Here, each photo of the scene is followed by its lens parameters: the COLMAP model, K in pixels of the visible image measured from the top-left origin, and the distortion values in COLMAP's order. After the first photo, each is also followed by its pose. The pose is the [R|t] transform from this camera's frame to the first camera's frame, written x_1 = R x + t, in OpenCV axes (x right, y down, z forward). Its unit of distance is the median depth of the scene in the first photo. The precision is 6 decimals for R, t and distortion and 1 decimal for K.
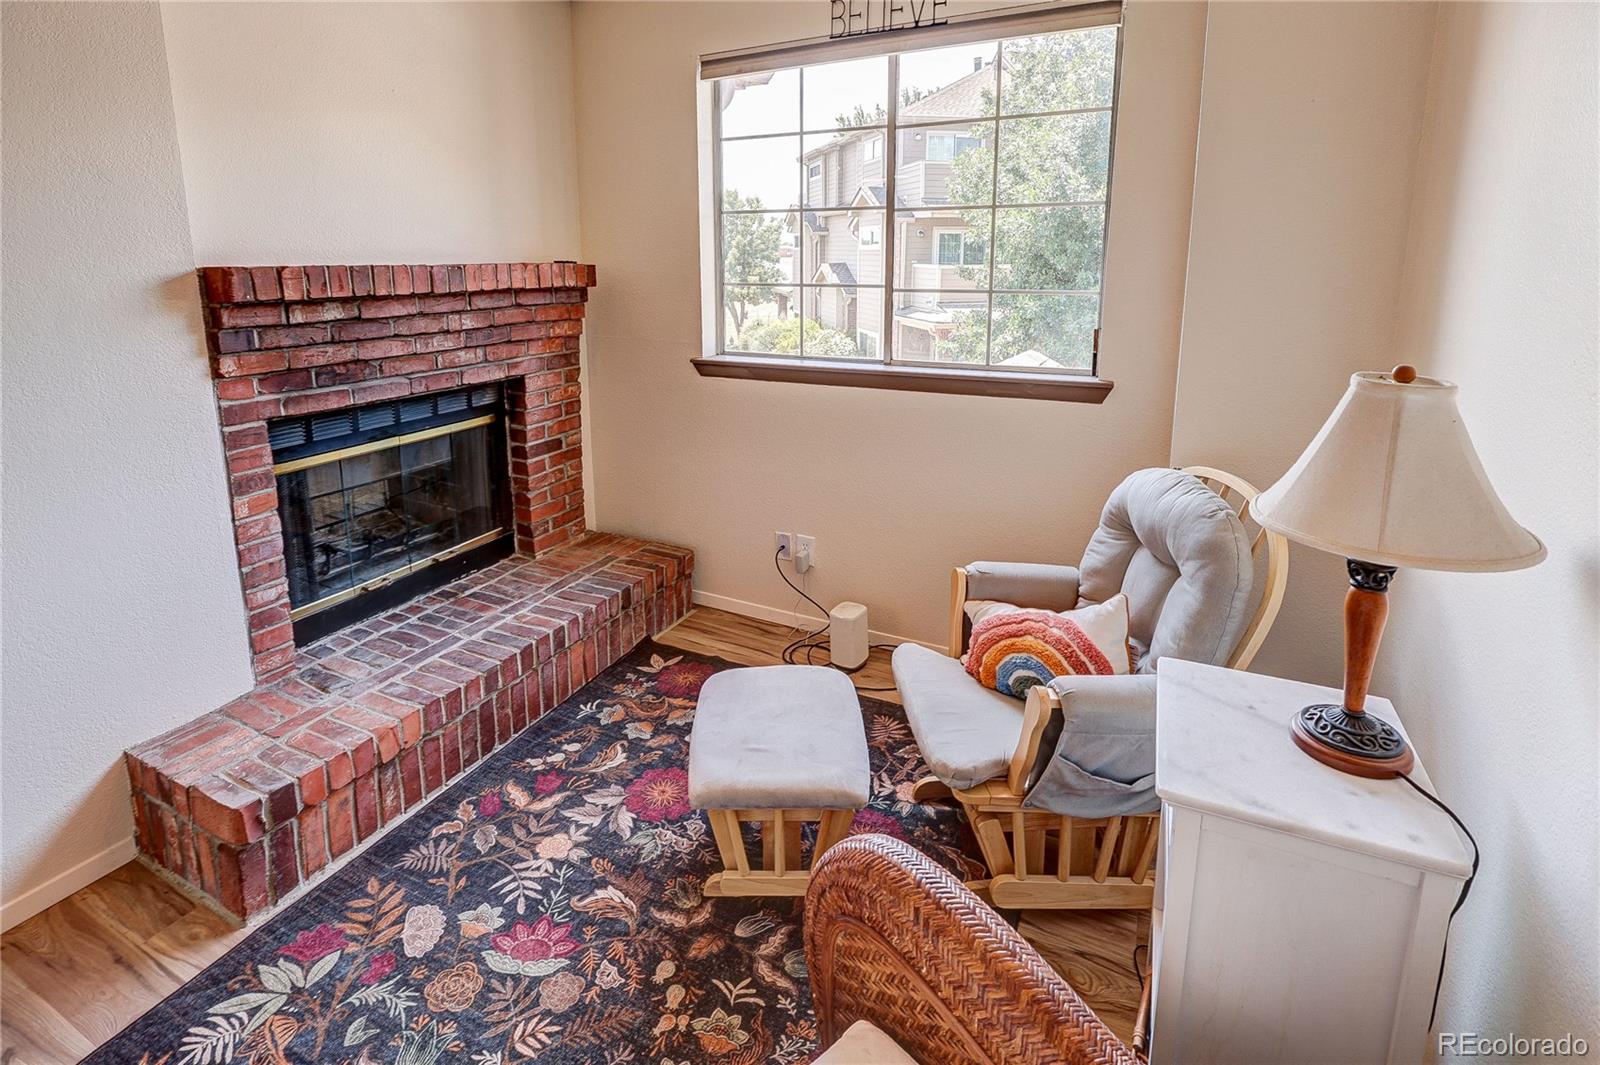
lens RADIAL K [[779.9, 0, 776.1], [0, 779.9, 396.7], [0, 0, 1]] dist [-0.001192, 0.000109]
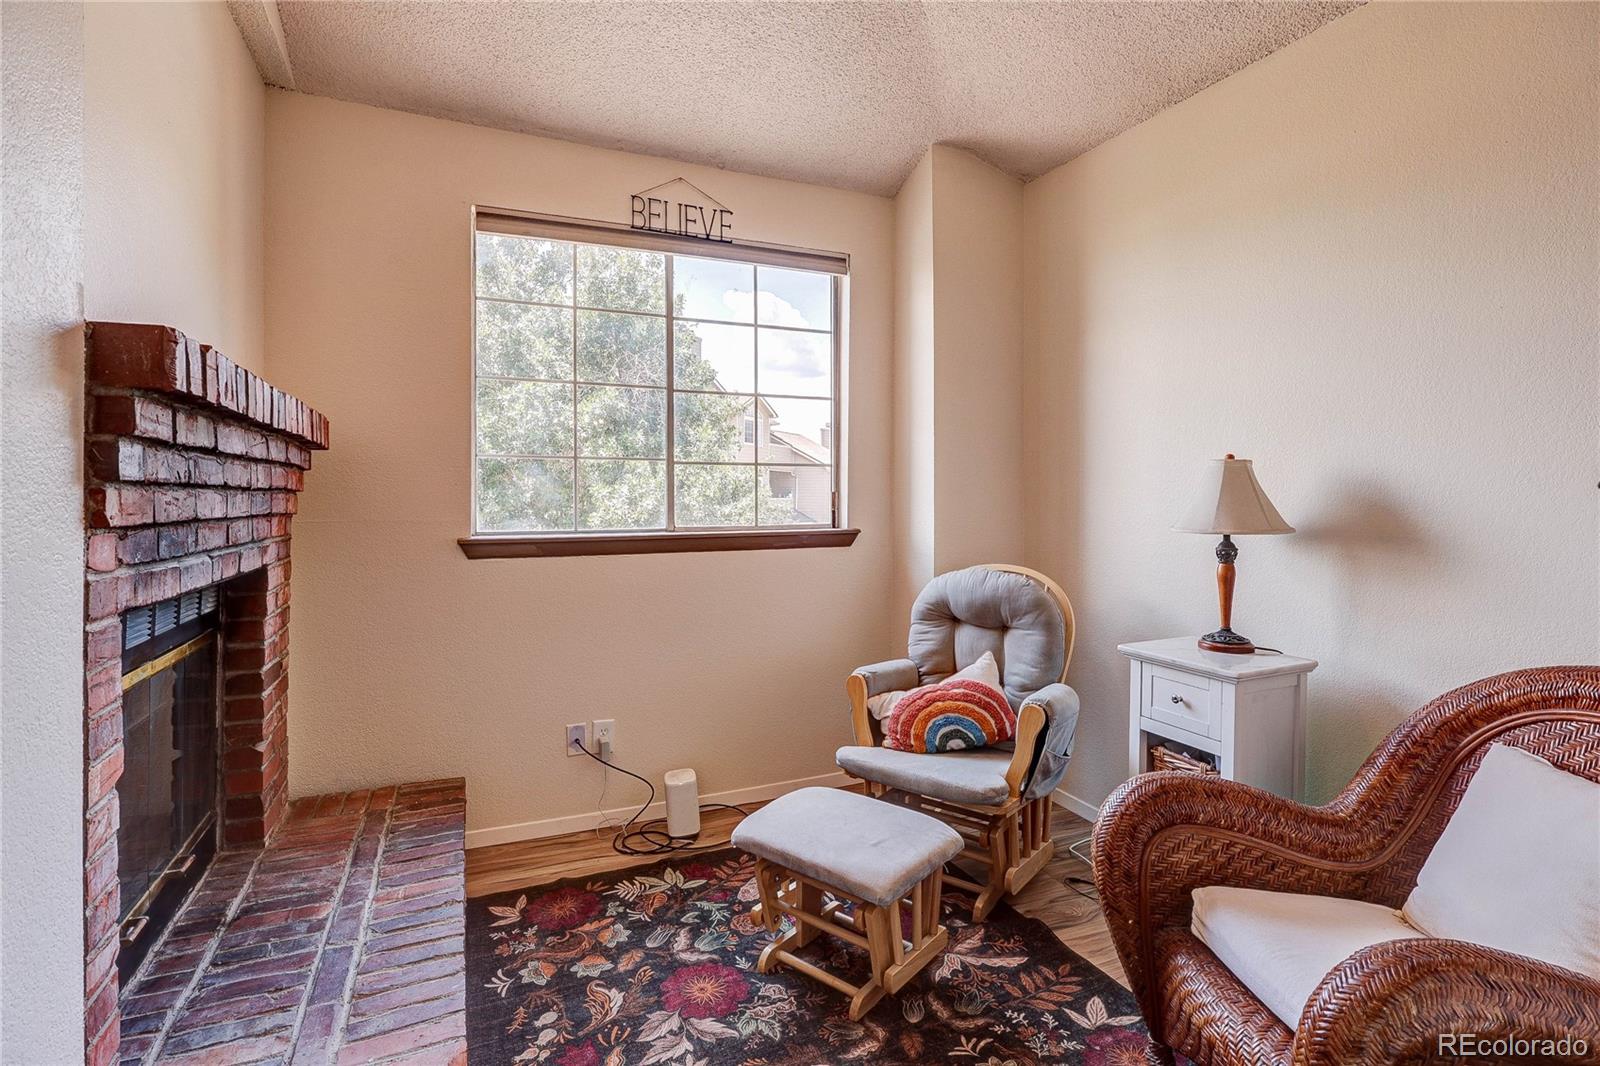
lens RADIAL K [[771.2, 0, 803.8], [0, 771.2, 495.6], [0, 0, 1]] dist [-0.001890, 0.000386]
pose [[0.629660, 0.003207, 0.776864, -0.688489], [0.136409, 0.983999, -0.114624, 0.067939], [-0.764801, 0.178146, 0.619148, 0.252791]]
